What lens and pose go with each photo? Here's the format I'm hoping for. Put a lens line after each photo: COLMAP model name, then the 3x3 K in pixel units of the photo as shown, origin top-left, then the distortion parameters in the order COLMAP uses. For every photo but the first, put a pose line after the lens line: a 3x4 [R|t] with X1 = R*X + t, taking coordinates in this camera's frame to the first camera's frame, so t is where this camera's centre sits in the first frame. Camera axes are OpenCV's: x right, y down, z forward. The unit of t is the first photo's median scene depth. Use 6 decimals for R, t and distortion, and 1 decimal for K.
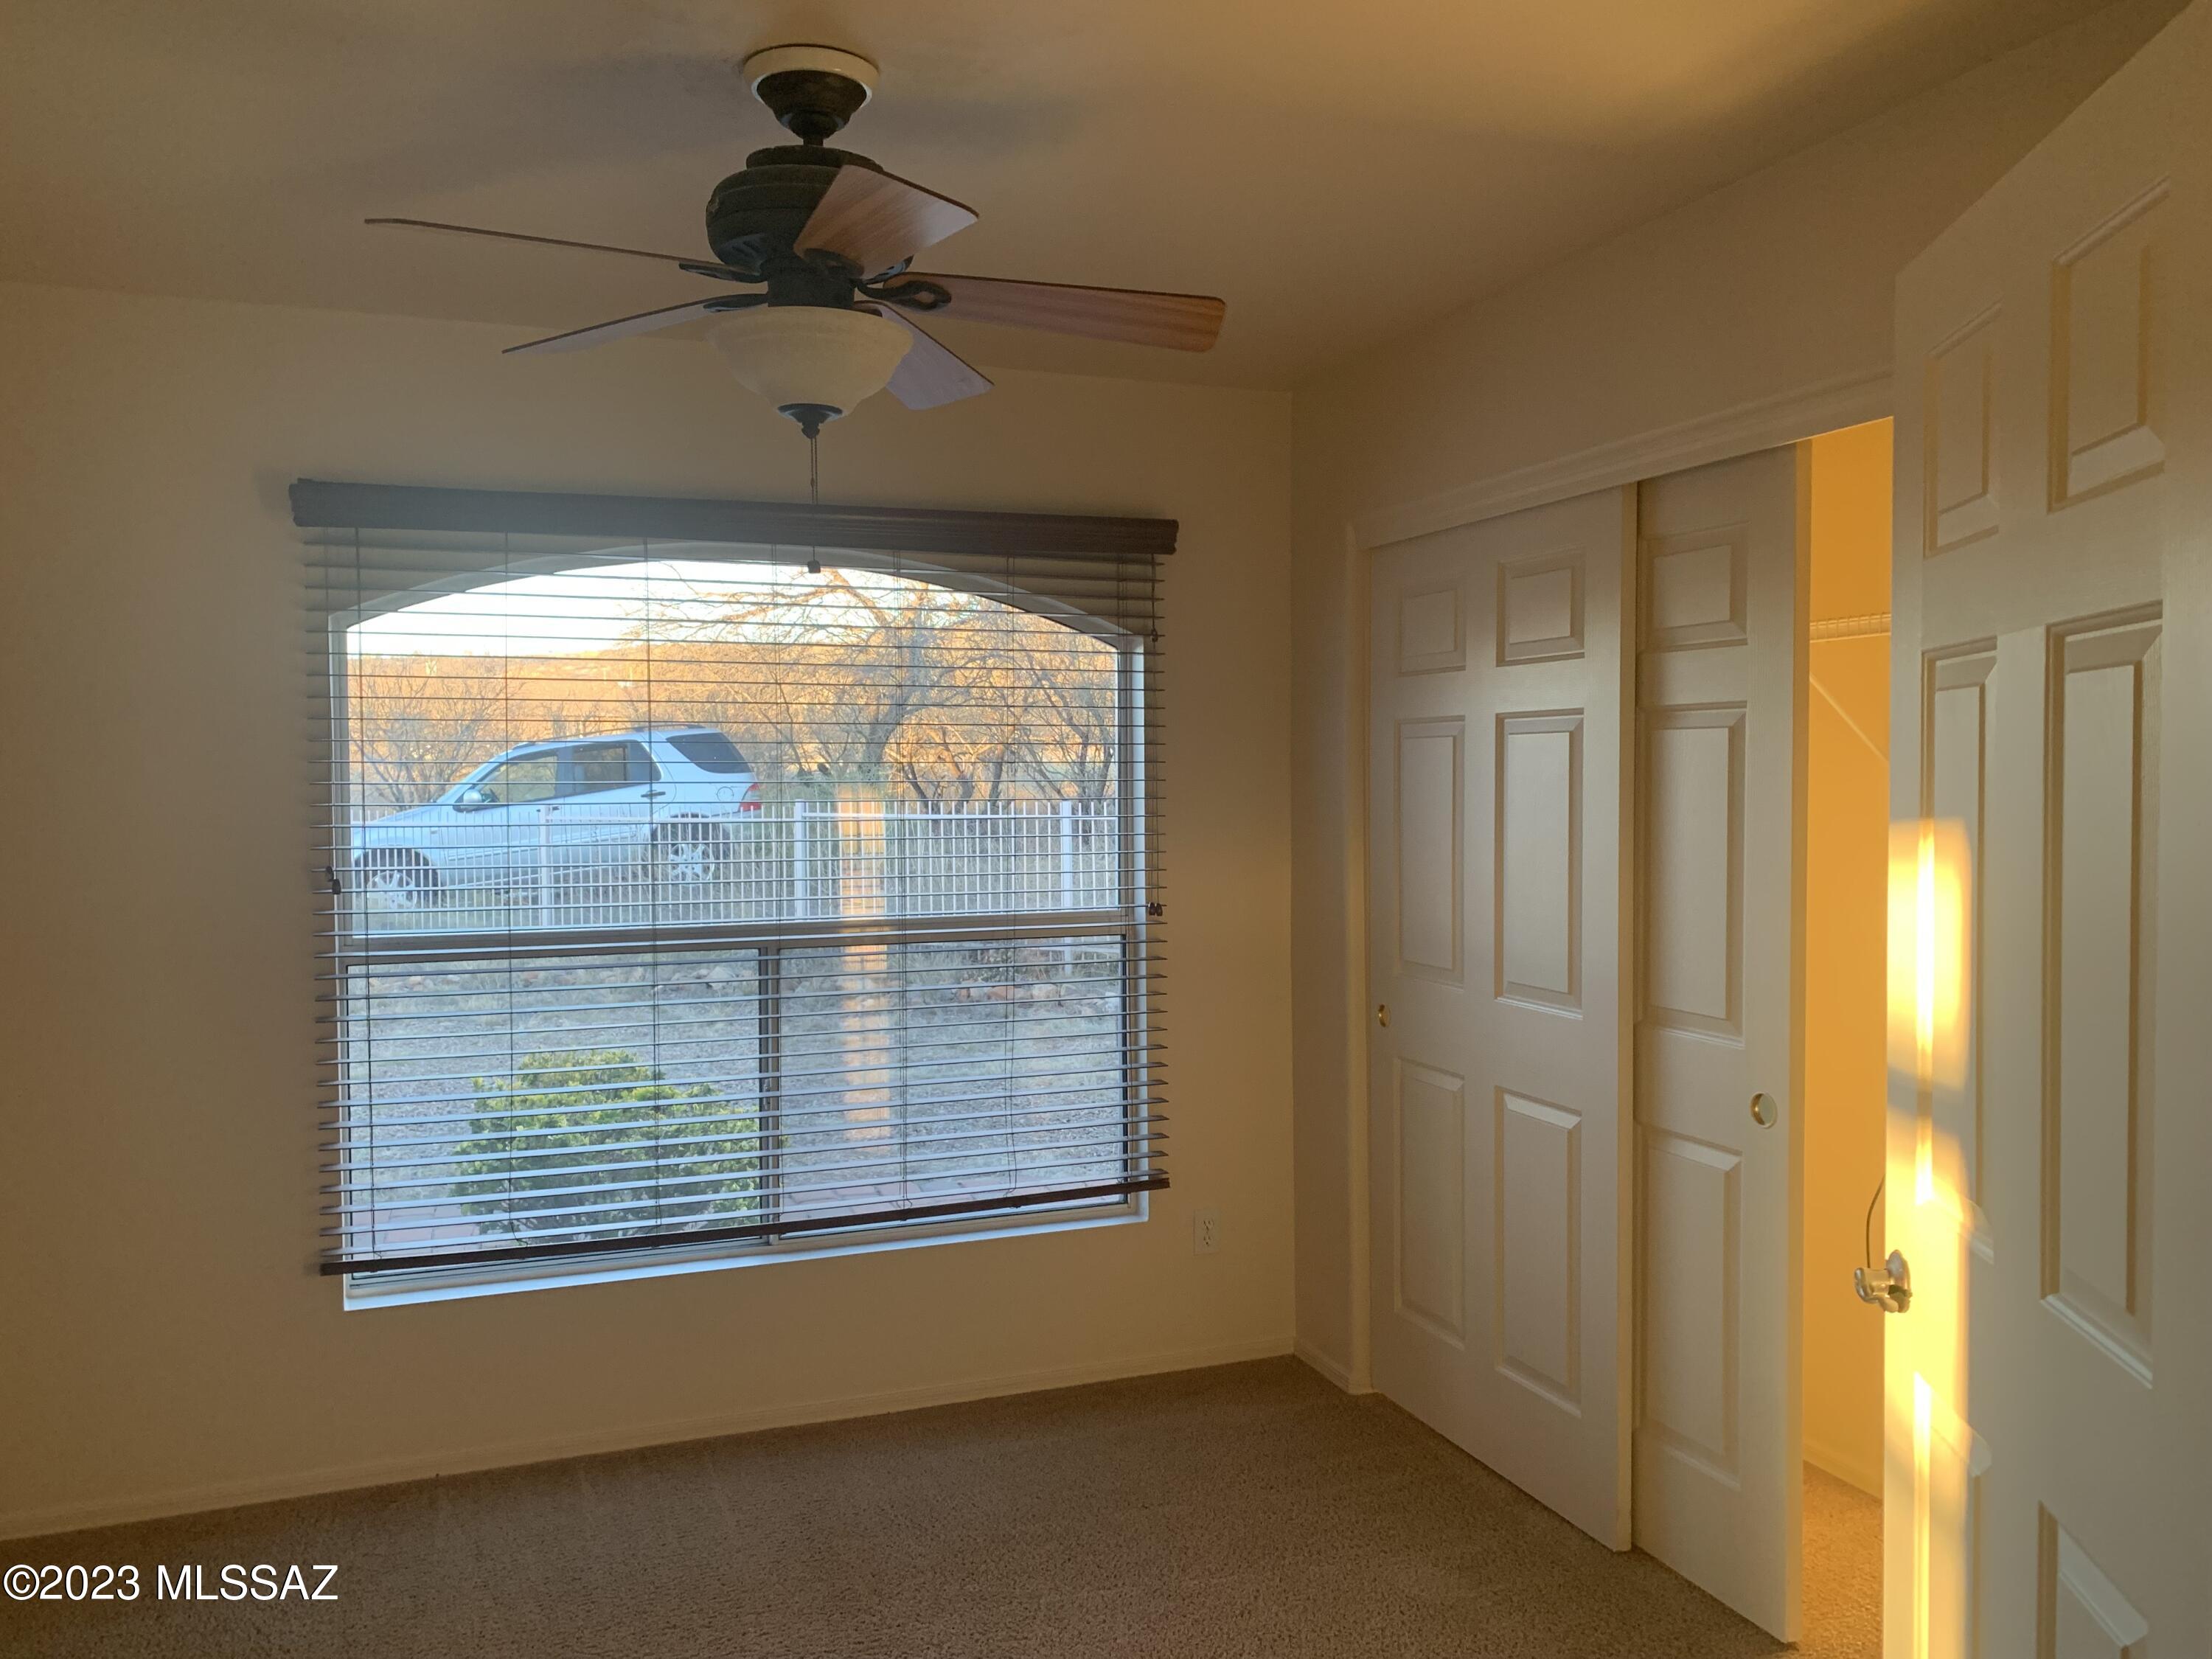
lens RADIAL K [[1687.1, 0, 1110.1], [0, 1687.1, 842.6], [0, 0, 1]] dist [0.051238, -0.018915]
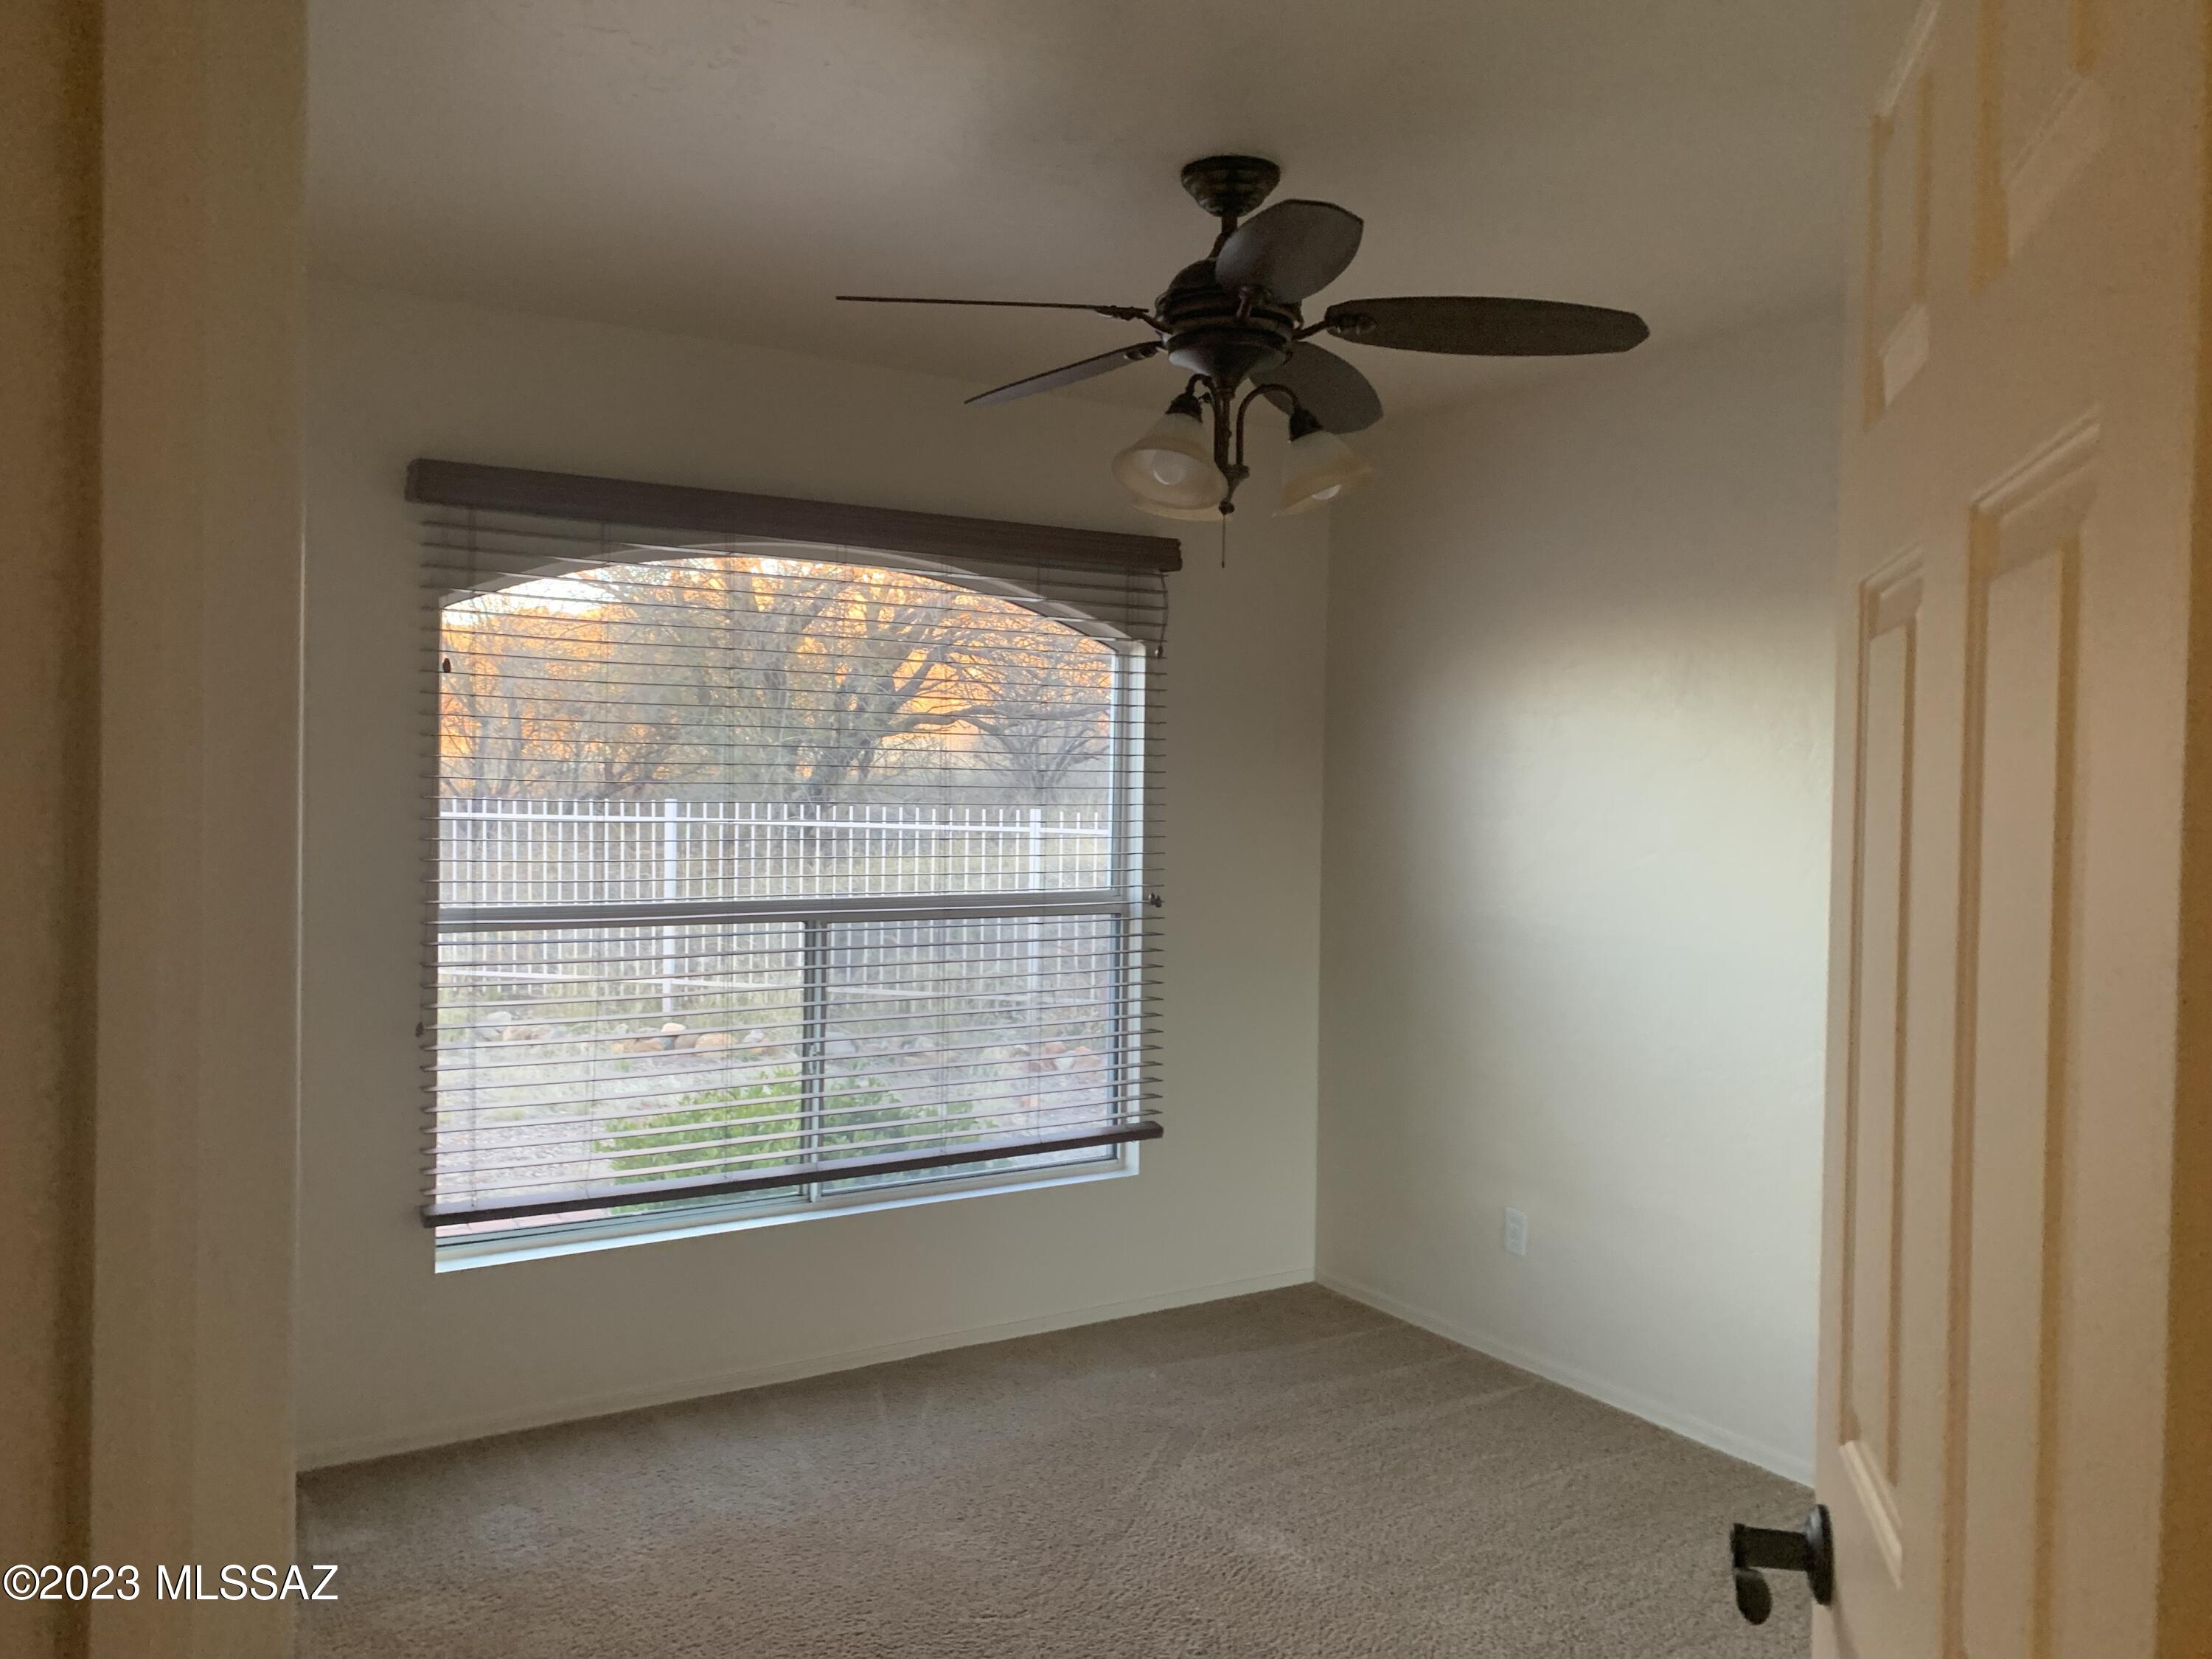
lens RADIAL K [[1687.1, 0, 1099.6], [0, 1687.1, 816.6], [0, 0, 1]] dist [0.051238, -0.018915]
pose [[0.981728, 0.020961, 0.189131, -0.218734], [-0.019180, 0.999753, -0.011244, 0.004952], [-0.189320, 0.007411, 0.981887, -0.077038]]
